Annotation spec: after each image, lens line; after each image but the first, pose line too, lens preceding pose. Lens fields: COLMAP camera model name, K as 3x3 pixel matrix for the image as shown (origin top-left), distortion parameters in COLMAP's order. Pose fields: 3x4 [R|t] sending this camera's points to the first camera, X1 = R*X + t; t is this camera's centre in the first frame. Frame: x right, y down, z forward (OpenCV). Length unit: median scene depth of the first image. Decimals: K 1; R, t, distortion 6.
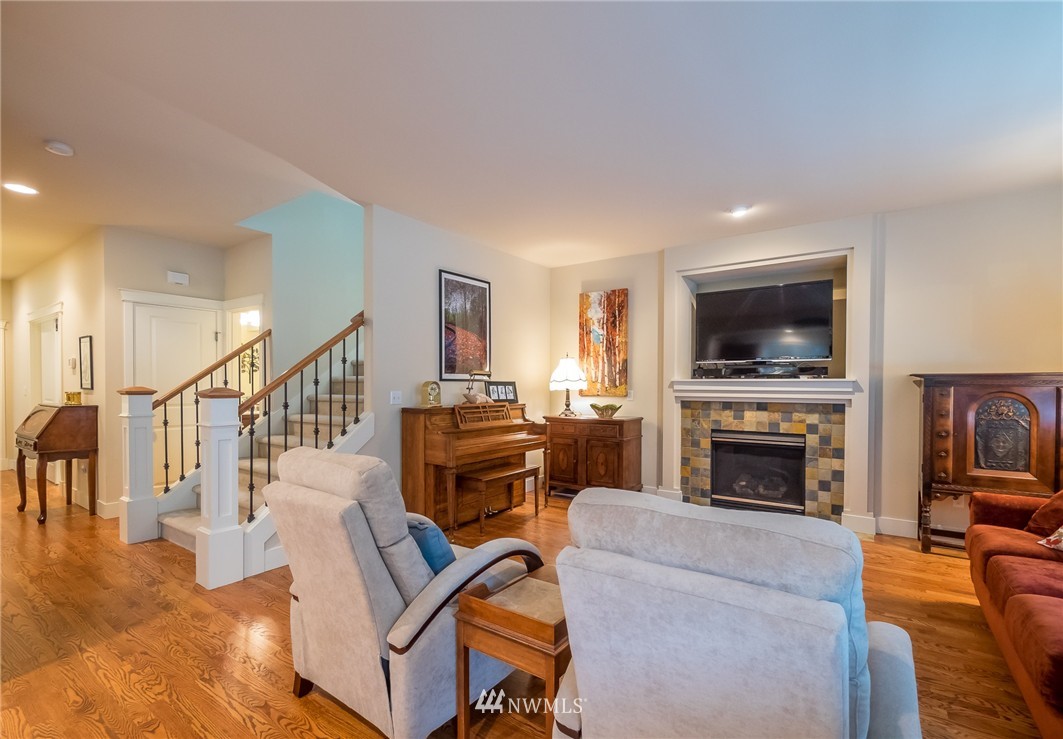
lens RADIAL K [[488.7, 0, 554.7], [0, 488.7, 391.6], [0, 0, 1]] dist [-0.001630, -0.001395]
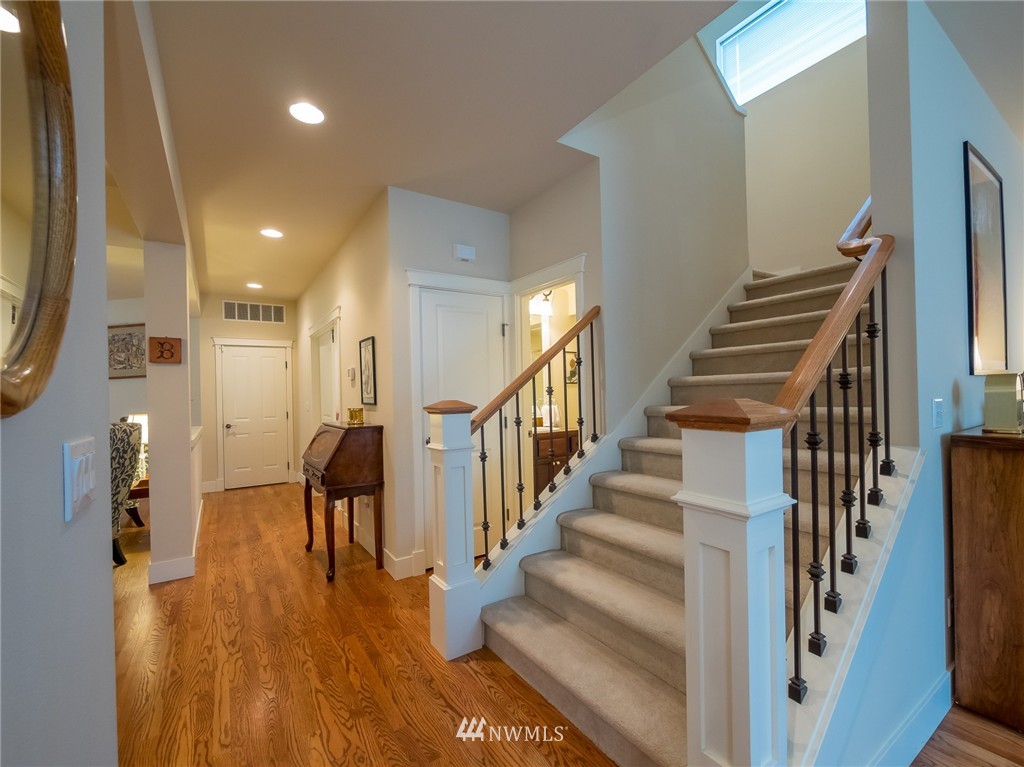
lens RADIAL K [[454.5, 0, 513.2], [0, 454.5, 389.1], [0, 0, 1]] dist [-0.005829, -0.000024]
pose [[0.922945, -0.030538, -0.383719, -0.454271], [0.023598, 0.999462, -0.022784, -0.007851], [0.384208, 0.011973, 0.923169, 0.401927]]
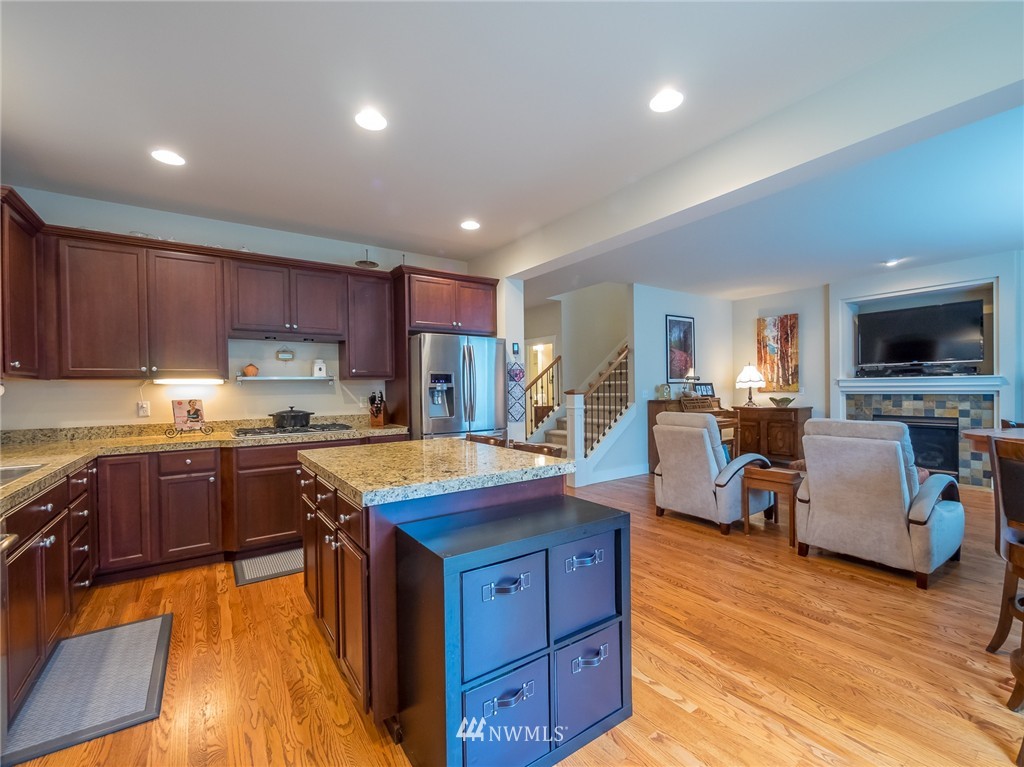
lens RADIAL K [[454.5, 0, 512.3], [0, 454.5, 390.5], [0, 0, 1]] dist [-0.005829, -0.000024]
pose [[0.928771, -0.016944, -0.370266, -0.145121], [0.015355, 0.999856, -0.007239, 0.003478], [0.370335, 0.001038, 0.928898, -0.549057]]
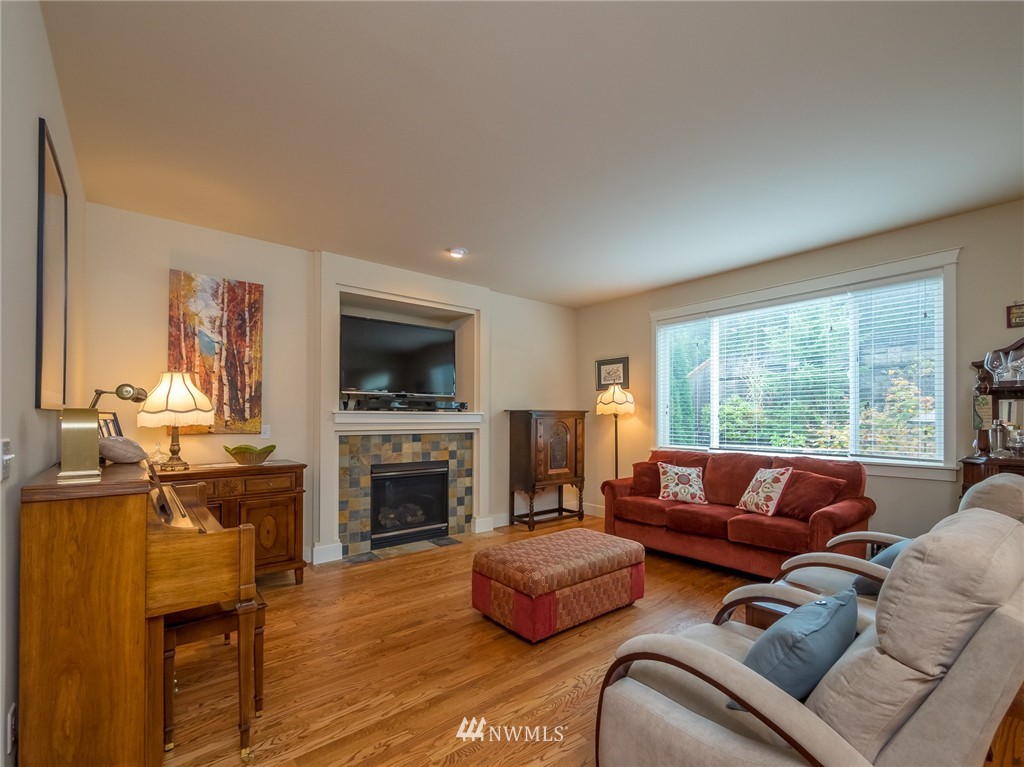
lens RADIAL K [[454.5, 0, 505.9], [0, 454.5, 417.1], [0, 0, 1]] dist [-0.005829, -0.000024]
pose [[0.292816, -0.000478, 0.956169, -0.441989], [0.012252, 0.999920, -0.003252, -0.008391], [-0.956090, 0.012667, 0.292798, 0.514824]]
